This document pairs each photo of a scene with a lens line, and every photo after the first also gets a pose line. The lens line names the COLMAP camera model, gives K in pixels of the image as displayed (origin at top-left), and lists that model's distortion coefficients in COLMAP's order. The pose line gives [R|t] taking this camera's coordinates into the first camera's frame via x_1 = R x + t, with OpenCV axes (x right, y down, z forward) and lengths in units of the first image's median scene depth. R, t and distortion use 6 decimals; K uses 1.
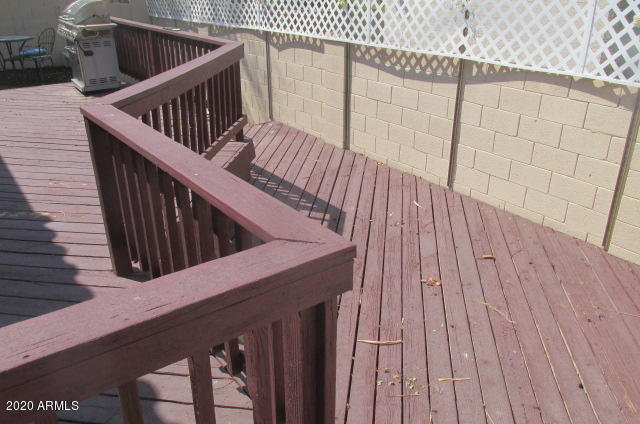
lens RADIAL K [[530.8, 0, 320.0], [0, 530.8, 212.0], [0, 0, 1]] dist [-0.032473, 0.000707]
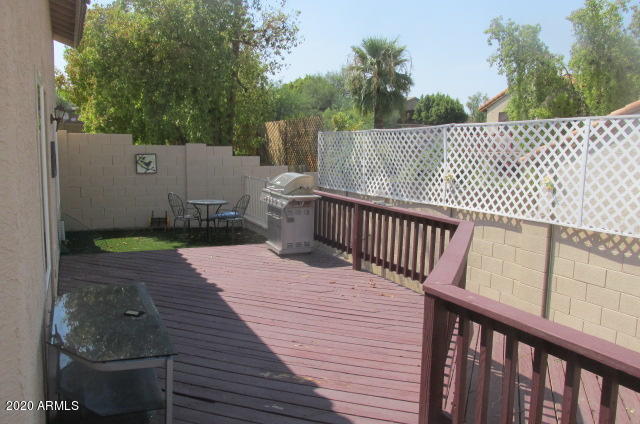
lens RADIAL K [[530.8, 0, 320.0], [0, 530.8, 212.0], [0, 0, 1]] dist [-0.032473, 0.000707]
pose [[0.978266, 0.044472, -0.202530, -0.162733], [-0.103401, 0.951249, -0.290574, -0.004013], [0.179735, 0.305201, 0.935173, -0.025322]]
